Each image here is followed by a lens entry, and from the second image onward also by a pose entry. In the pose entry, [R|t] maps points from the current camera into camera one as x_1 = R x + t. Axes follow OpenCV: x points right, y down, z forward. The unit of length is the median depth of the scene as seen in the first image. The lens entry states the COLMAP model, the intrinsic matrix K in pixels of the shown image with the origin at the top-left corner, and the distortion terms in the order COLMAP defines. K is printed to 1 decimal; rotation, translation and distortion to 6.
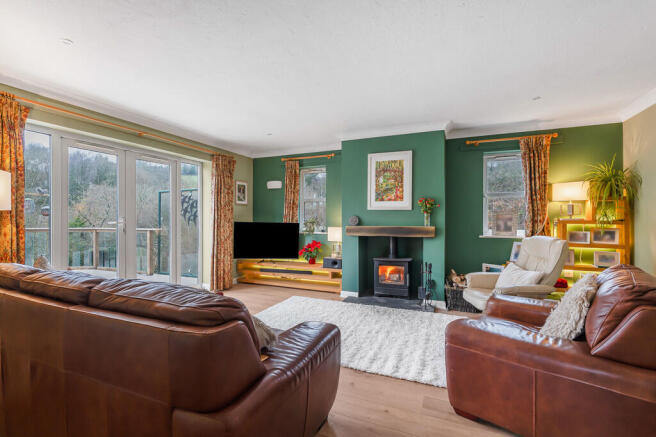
lens RADIAL K [[289.6, 0, 331.0], [0, 289.6, 217.4], [0, 0, 1]] dist [-0.010312, 0.001535]
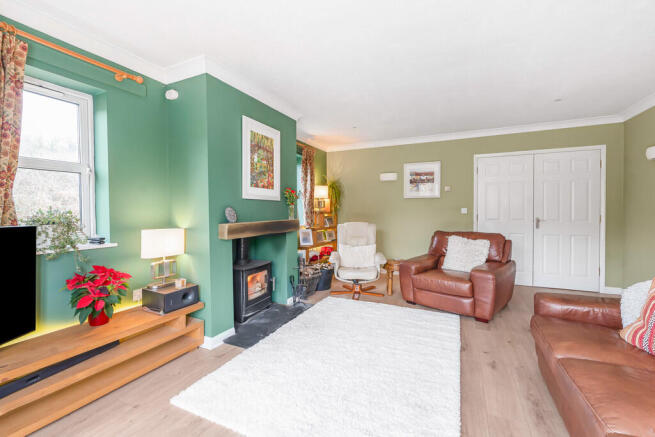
lens RADIAL K [[289.1, 0, 326.3], [0, 289.1, 215.9], [0, 0, 1]] dist [-0.010312, 0.001535]
pose [[0.044754, -0.021884, 0.998758, -0.561318], [0.006087, 0.999747, 0.021633, 0.001264], [-0.998980, 0.005112, 0.044876, 0.808342]]
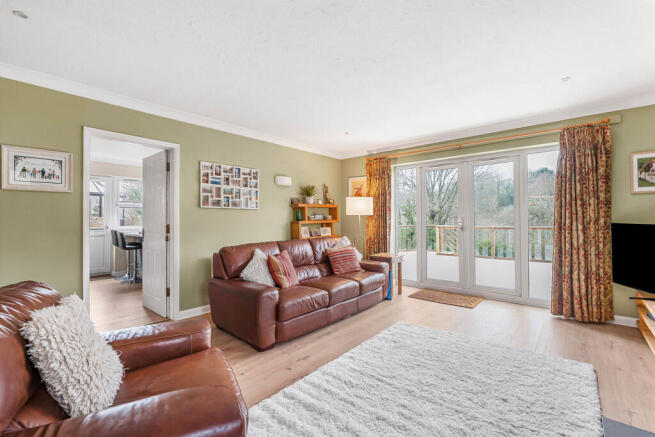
lens RADIAL K [[289.1, 0, 327.6], [0, 289.1, 217.0], [0, 0, 1]] dist [-0.010312, 0.001535]
pose [[-0.309596, -0.009176, -0.950824, 0.550055], [0.007525, 0.999898, -0.012100, 0.007260], [0.950838, -0.010901, -0.309496, 0.758147]]
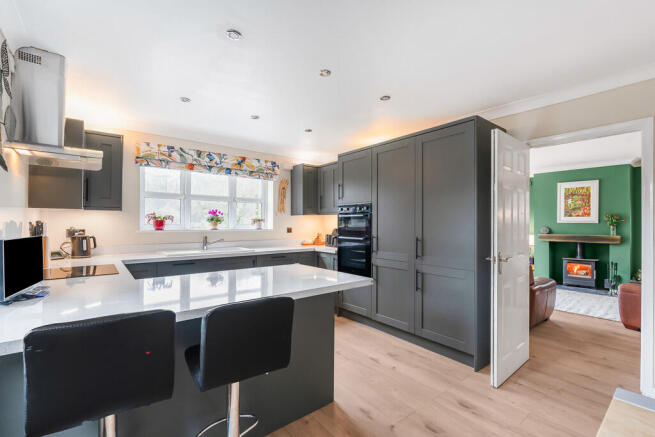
lens RADIAL K [[289.1, 0, 328.4], [0, 289.1, 220.7], [0, 0, 1]] dist [-0.010312, 0.001535]
pose [[0.883878, 0.000162, -0.467717, -0.209819], [-0.002898, 0.999983, -0.005131, -0.027052], [0.467708, 0.005891, 0.883864, -0.776035]]
